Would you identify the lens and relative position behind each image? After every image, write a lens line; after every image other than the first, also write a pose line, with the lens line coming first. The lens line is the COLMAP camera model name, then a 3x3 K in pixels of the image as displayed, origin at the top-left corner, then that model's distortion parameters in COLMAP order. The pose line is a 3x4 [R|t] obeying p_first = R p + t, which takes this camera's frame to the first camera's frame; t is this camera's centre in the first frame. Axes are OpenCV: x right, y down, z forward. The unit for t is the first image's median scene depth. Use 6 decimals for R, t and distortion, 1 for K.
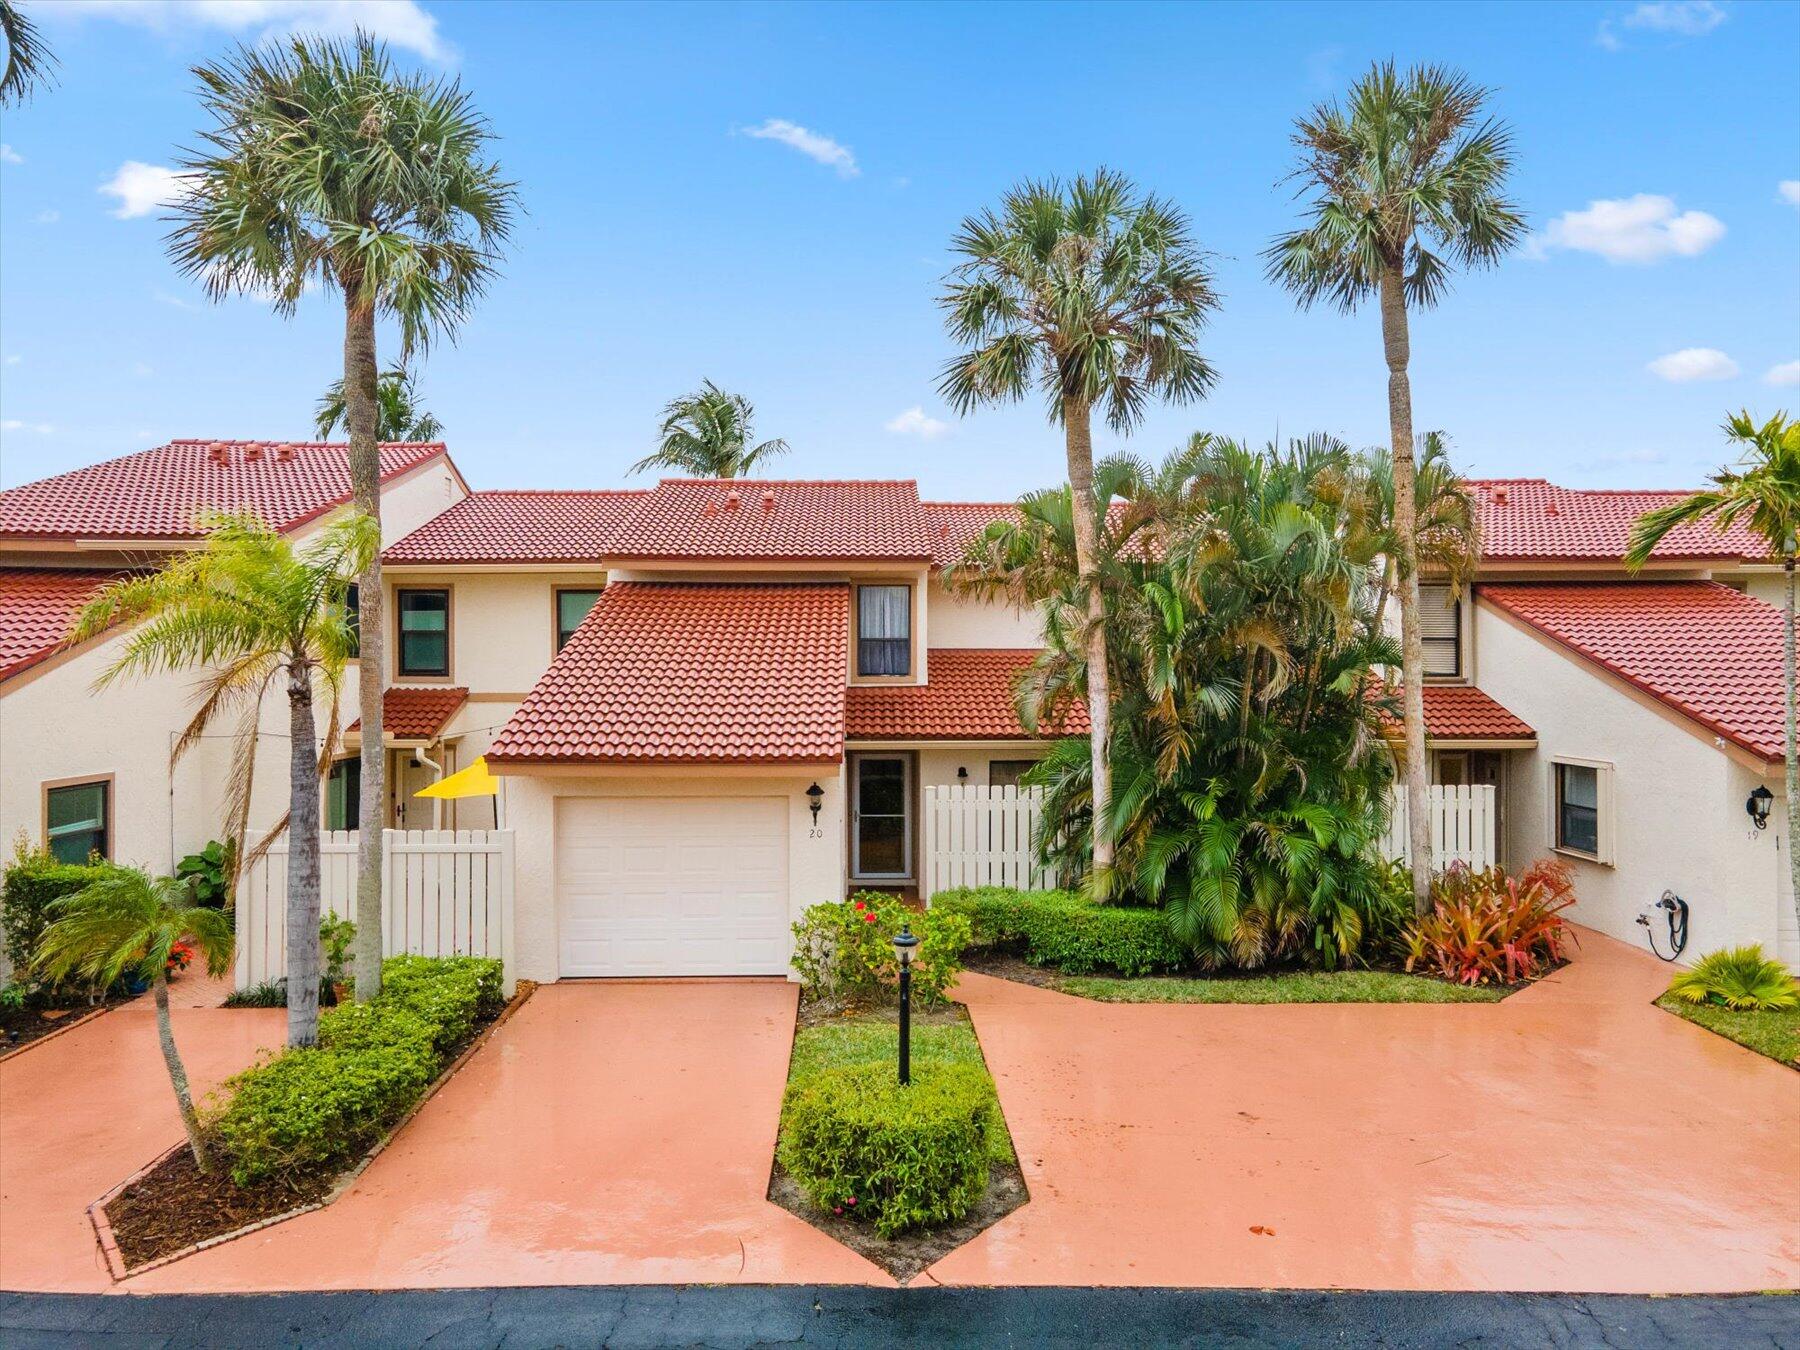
lens RADIAL K [[1006.1, 0, 890.1], [0, 1006.1, 678.4], [0, 0, 1]] dist [0.002757, 0.012293]
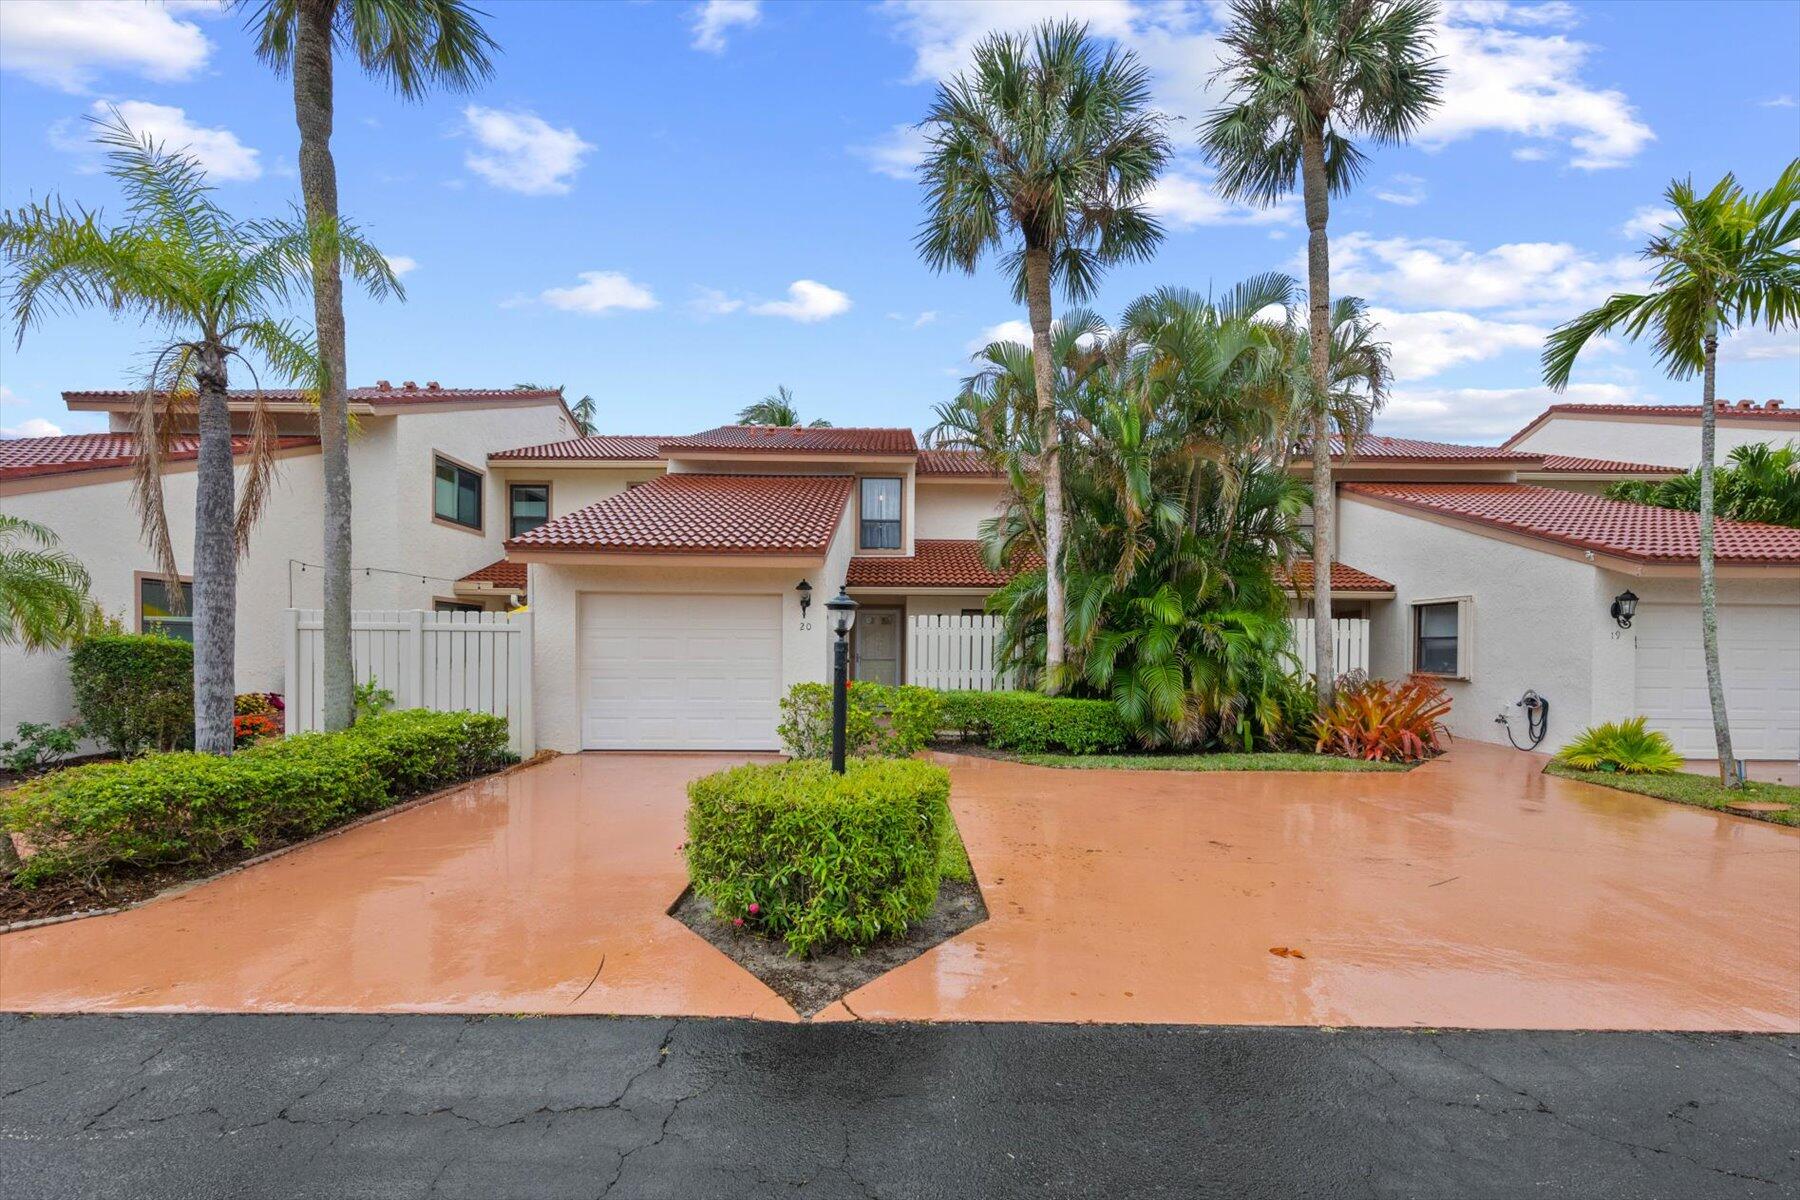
lens RADIAL K [[716.6, 0, 896.8], [0, 716.6, 597.9], [0, 0, 1]] dist [-0.000324, 0.000020]
pose [[0.999914, 0.012259, 0.004695, 0.025484], [-0.012313, 0.999857, 0.011622, 0.111343], [-0.004552, -0.011679, 0.999921, 0.186016]]
